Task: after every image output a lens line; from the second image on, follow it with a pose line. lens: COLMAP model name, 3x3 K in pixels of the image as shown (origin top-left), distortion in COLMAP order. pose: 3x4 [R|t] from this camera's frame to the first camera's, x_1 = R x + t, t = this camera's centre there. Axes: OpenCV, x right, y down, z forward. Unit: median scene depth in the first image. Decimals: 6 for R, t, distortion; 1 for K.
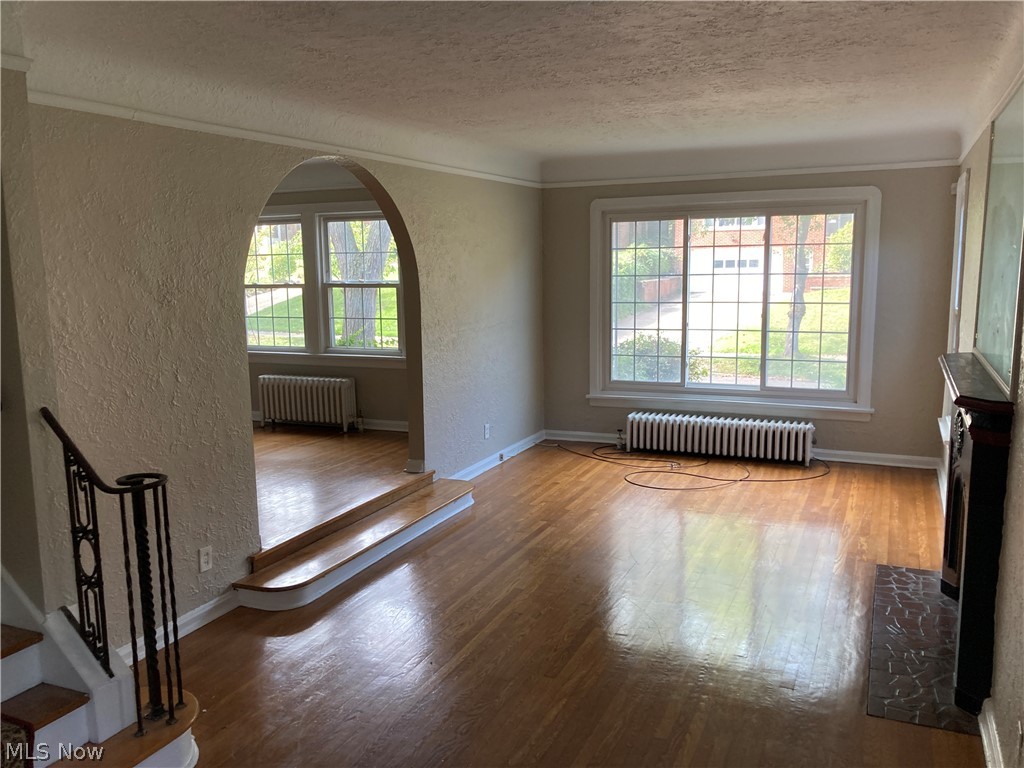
lens RADIAL K [[836.1, 0, 526.1], [0, 836.1, 391.9], [0, 0, 1]] dist [0.039316, -0.056009]
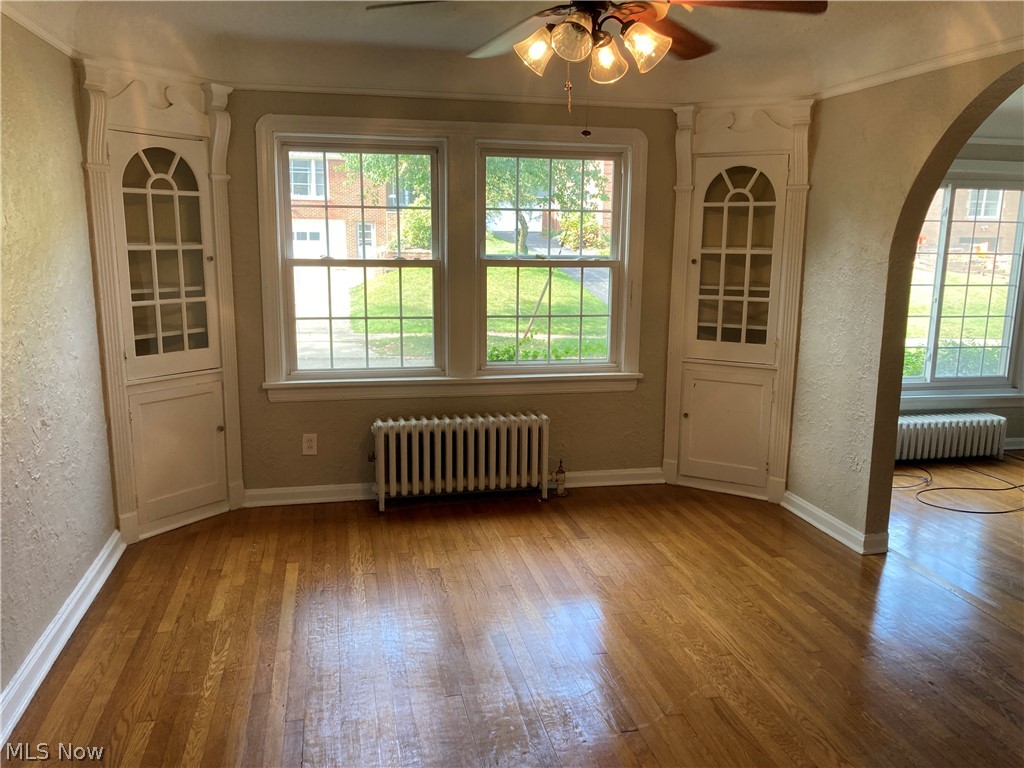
lens RADIAL K [[836.1, 0, 526.1], [0, 836.1, 391.9], [0, 0, 1]] dist [0.039316, -0.056009]
pose [[0.796482, -0.084049, 0.598792, -0.638784], [0.066227, 0.996460, 0.051775, -0.069819], [-0.601024, -0.001582, 0.799229, 0.562810]]
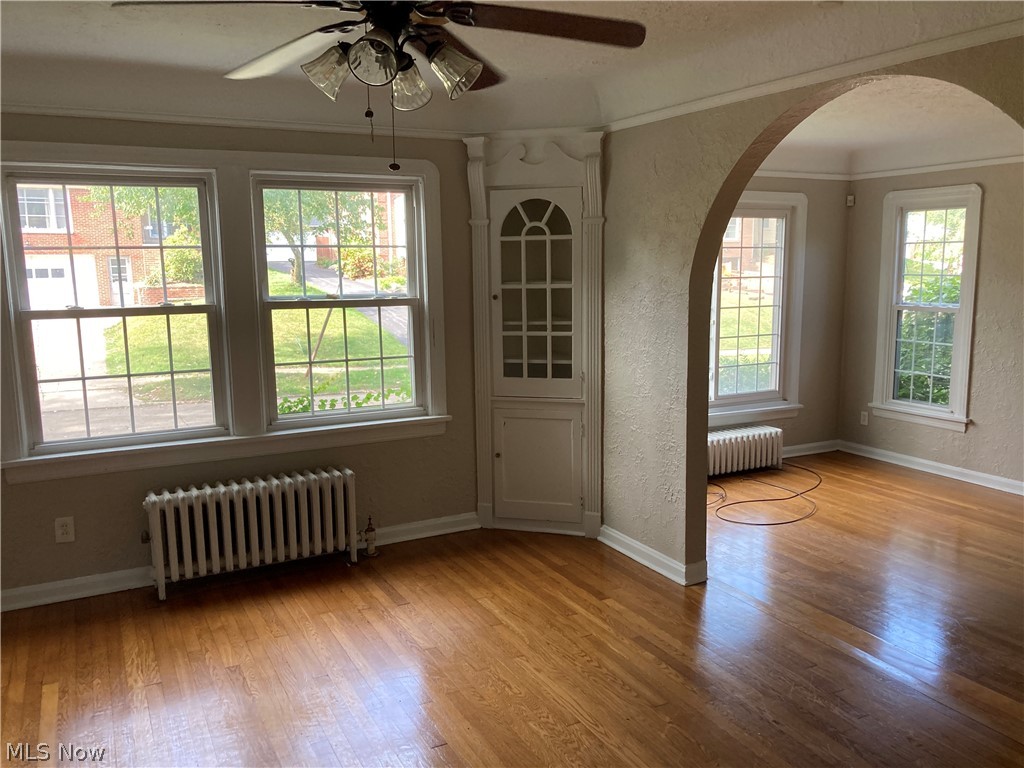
lens RADIAL K [[836.1, 0, 526.1], [0, 836.1, 391.9], [0, 0, 1]] dist [0.039316, -0.056009]
pose [[0.614235, -0.110335, 0.781371, -0.620365], [0.121231, 0.991616, 0.044723, -0.083523], [-0.779755, 0.067256, 0.622462, 0.601949]]
